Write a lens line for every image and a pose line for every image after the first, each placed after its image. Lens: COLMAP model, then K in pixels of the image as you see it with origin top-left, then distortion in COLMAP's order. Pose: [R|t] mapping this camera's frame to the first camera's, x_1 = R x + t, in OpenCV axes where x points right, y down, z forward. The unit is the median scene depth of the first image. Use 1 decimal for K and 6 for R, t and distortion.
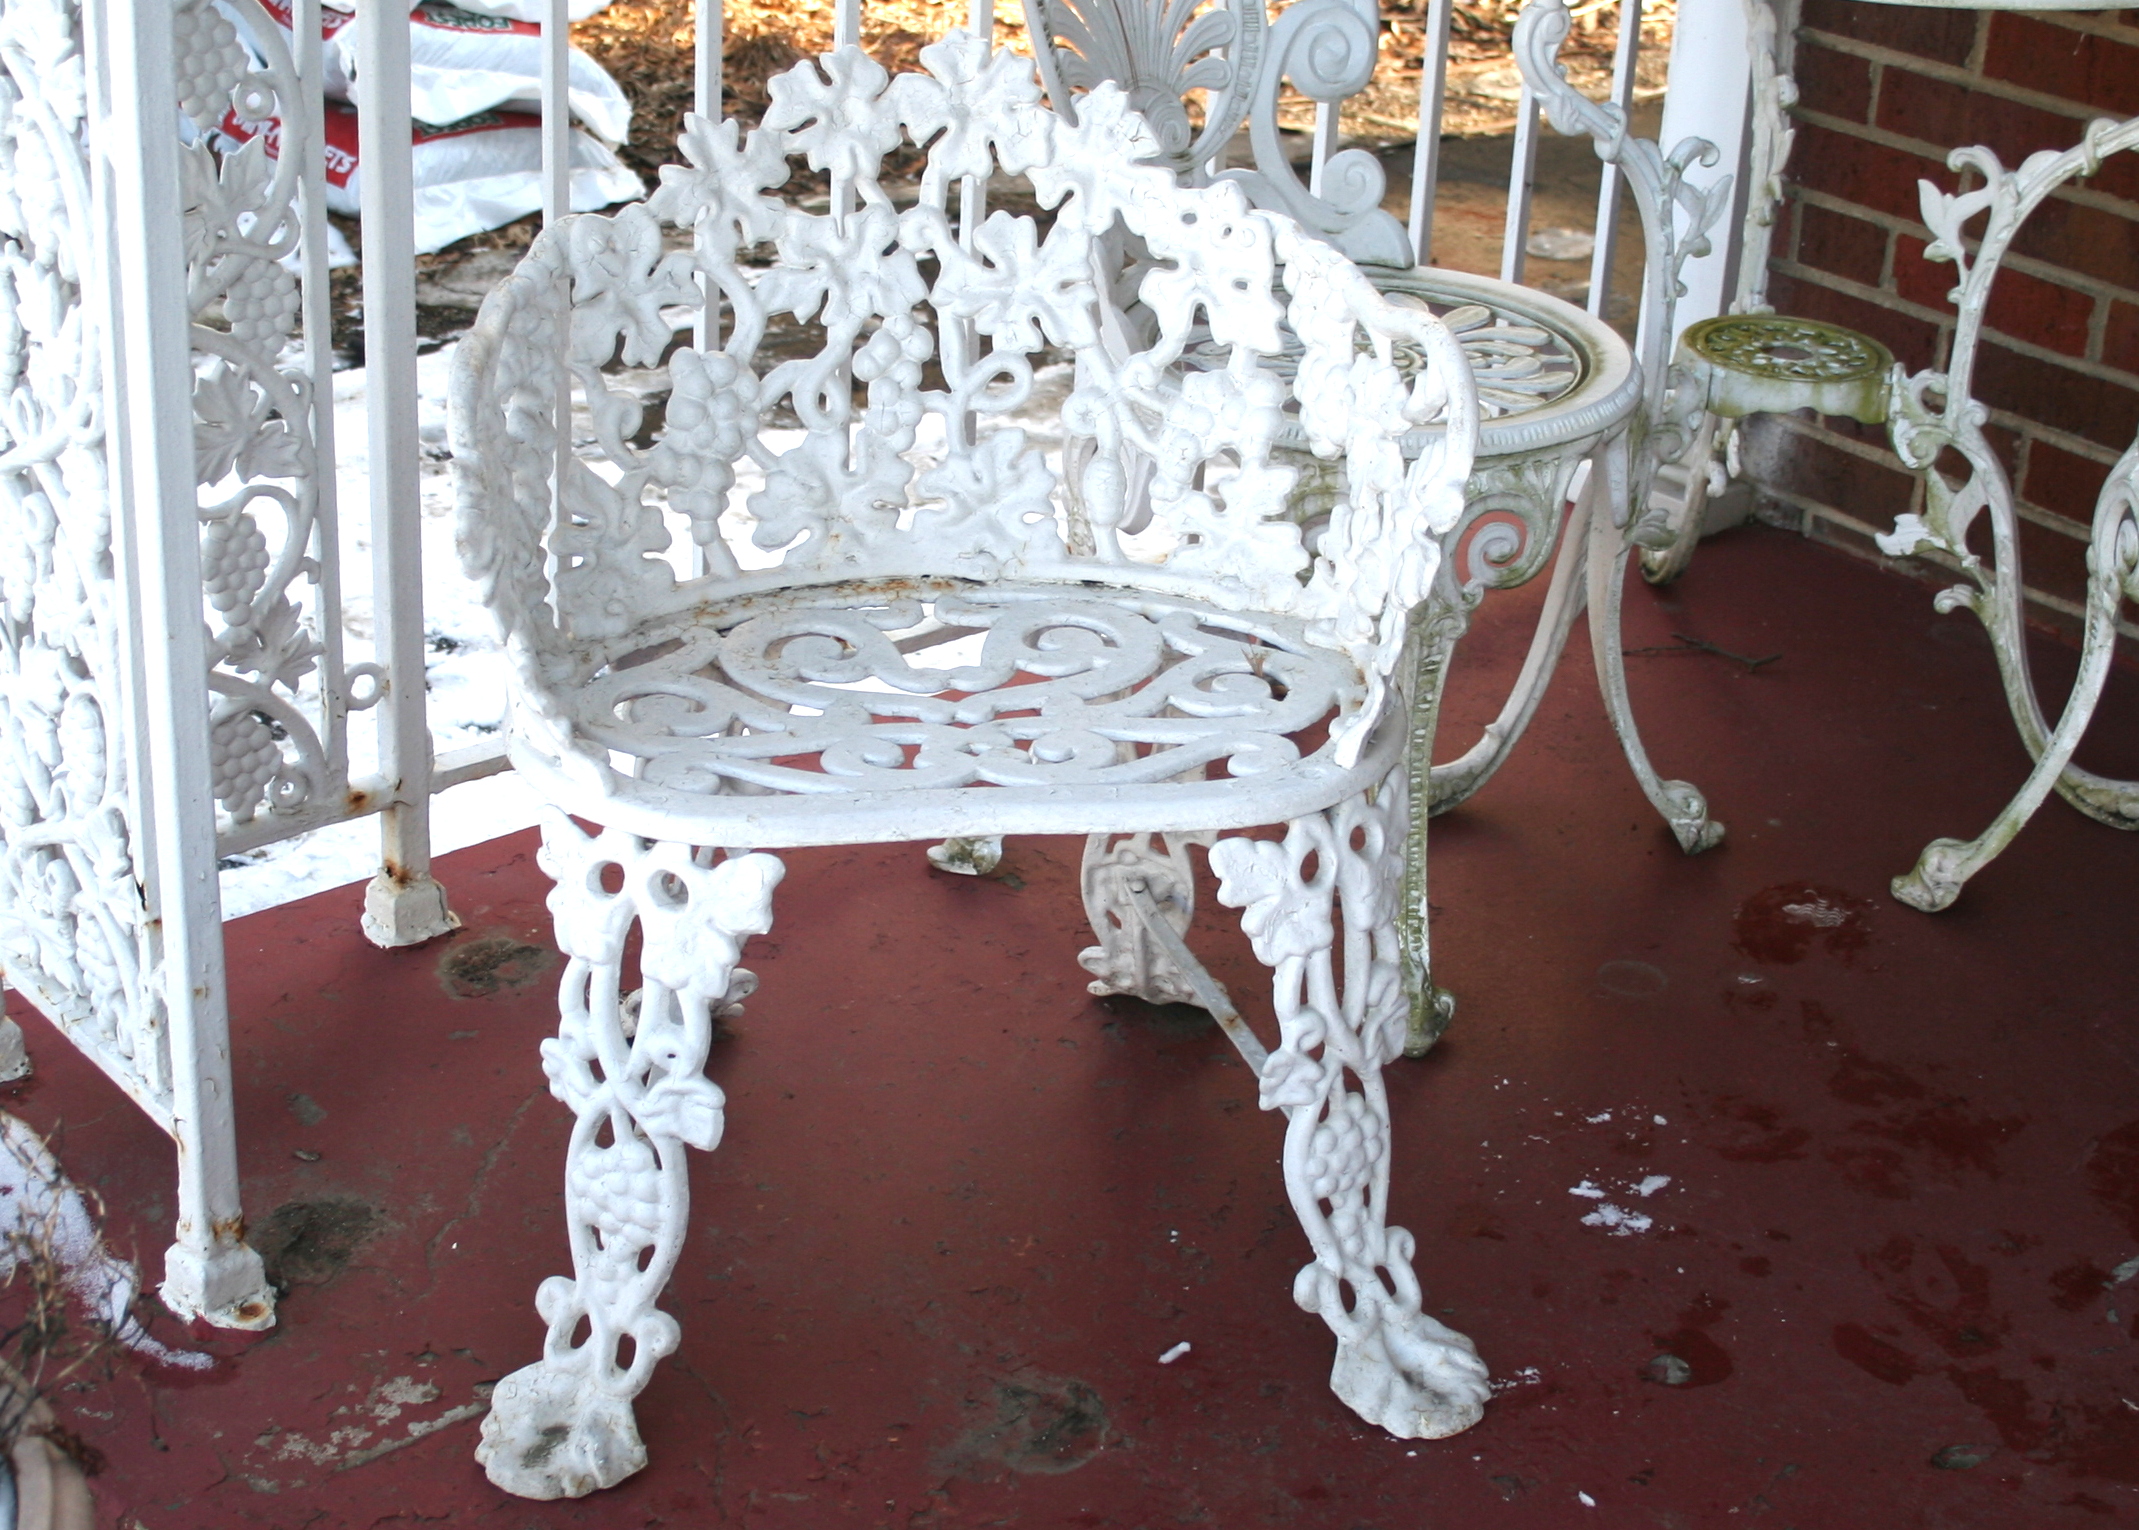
lens RADIAL K [[3465.3, 0, 1067.2], [0, 3465.3, 597.8], [0, 0, 1]] dist [-0.102950, 0.012643]
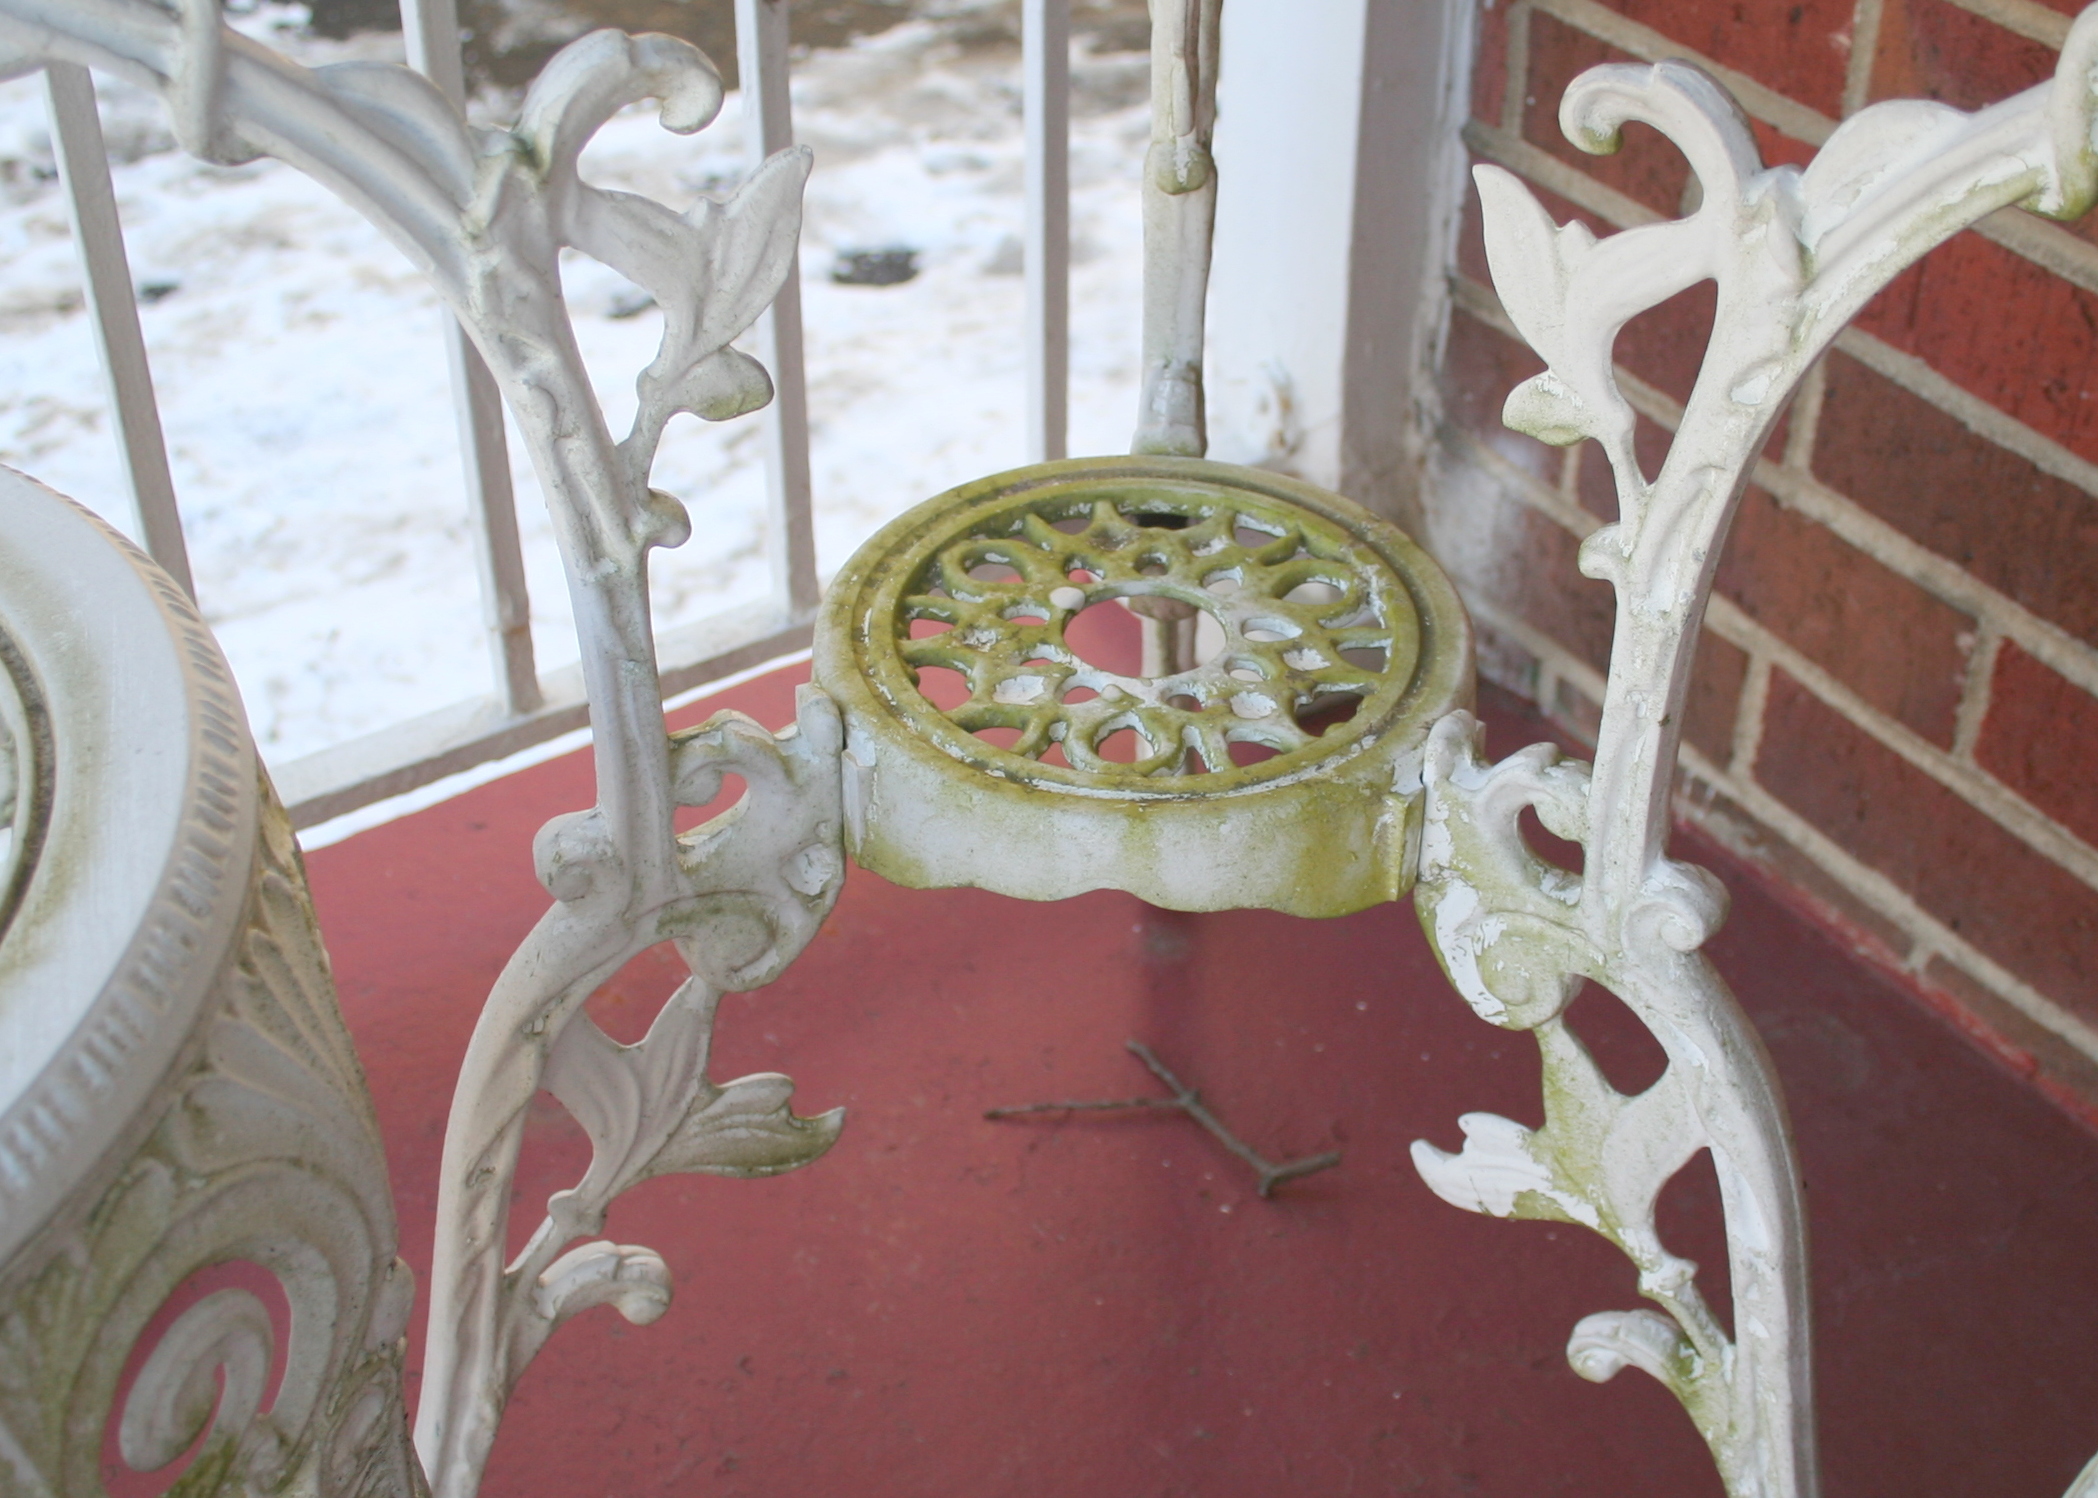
lens RADIAL K [[2936.7, 0, 1114.2], [0, 2936.7, 750.6], [0, 0, 1]] dist [-0.154953, 0.058884]
pose [[0.994897, 0.029636, -0.096443, 0.269888], [-0.006987, 0.973829, 0.227174, -0.143284], [0.100651, -0.225341, 0.969067, 0.840207]]
